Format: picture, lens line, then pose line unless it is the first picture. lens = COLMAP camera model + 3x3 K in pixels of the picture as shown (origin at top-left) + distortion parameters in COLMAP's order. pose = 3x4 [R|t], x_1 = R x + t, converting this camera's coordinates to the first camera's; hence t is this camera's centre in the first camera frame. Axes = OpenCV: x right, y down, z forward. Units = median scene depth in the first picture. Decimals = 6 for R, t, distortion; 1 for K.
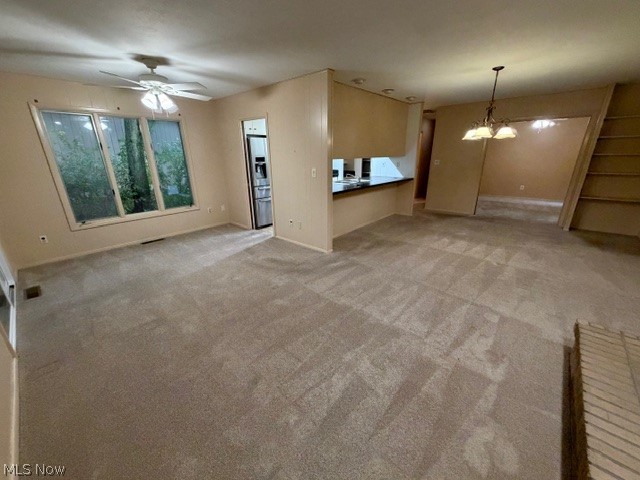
lens RADIAL K [[254.3, 0, 317.9], [0, 254.3, 239.6], [0, 0, 1]] dist [0.000767, -0.000009]
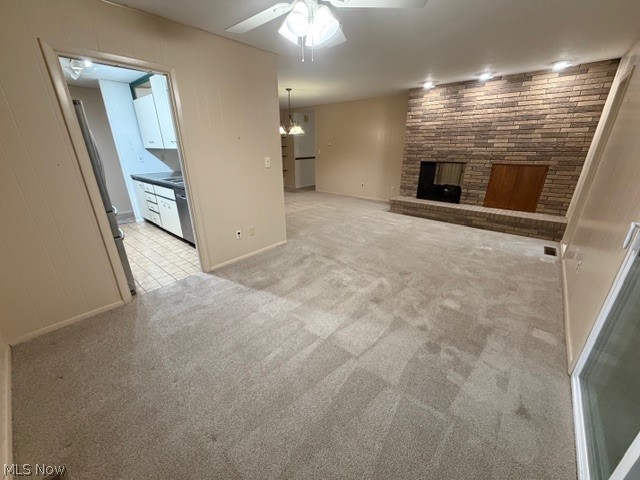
lens RADIAL K [[254.3, 0, 317.9], [0, 254.3, 239.6], [0, 0, 1]] dist [0.000767, -0.000009]
pose [[-0.020934, -0.335410, 0.941840, -1.017224], [0.335266, 0.885144, 0.322672, -0.268854], [-0.941891, 0.322521, 0.093922, 0.899771]]
